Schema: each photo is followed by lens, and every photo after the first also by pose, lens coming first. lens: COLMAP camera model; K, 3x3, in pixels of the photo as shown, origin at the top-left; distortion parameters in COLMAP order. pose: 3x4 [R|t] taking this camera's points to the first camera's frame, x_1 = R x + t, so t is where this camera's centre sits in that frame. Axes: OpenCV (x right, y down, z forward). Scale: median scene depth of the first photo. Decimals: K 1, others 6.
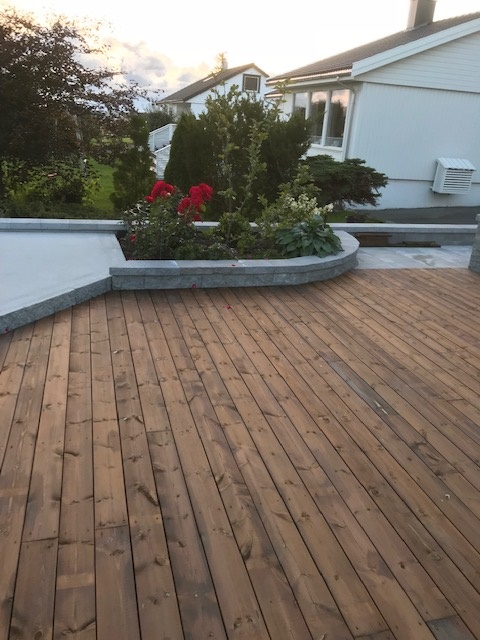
lens RADIAL K [[507.9, 0, 239.0], [0, 507.9, 318.5], [0, 0, 1]] dist [0.004440, -0.016213]
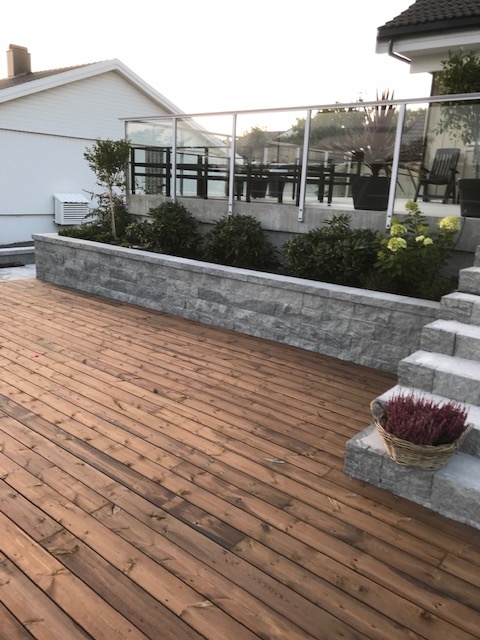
lens RADIAL K [[507.9, 0, 242.4], [0, 507.9, 322.3], [0, 0, 1]] dist [0.004440, -0.016213]
pose [[0.814925, -0.173649, 0.552940, 0.133623], [0.208425, 0.978038, -0.000026, 0.092818], [-0.540792, 0.115268, 0.833221, -0.240078]]
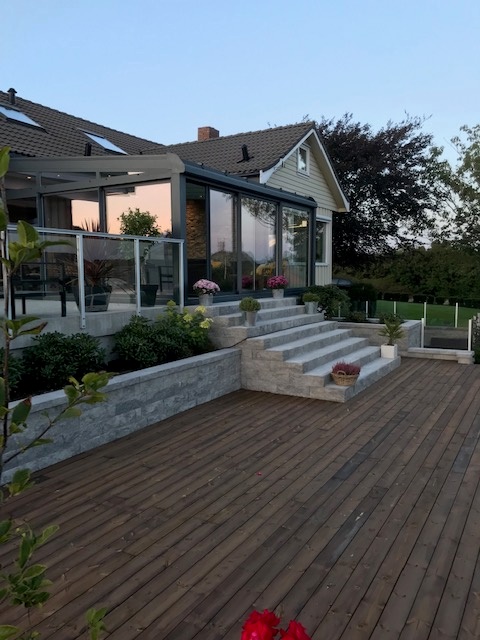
lens RADIAL K [[507.9, 0, 244.1], [0, 507.9, 319.9], [0, 0, 1]] dist [0.004440, -0.016213]
pose [[-0.686953, -0.123112, 0.716198, -0.155269], [0.229800, 0.898171, 0.374808, -0.332534], [-0.689411, 0.422057, -0.588710, 0.698336]]
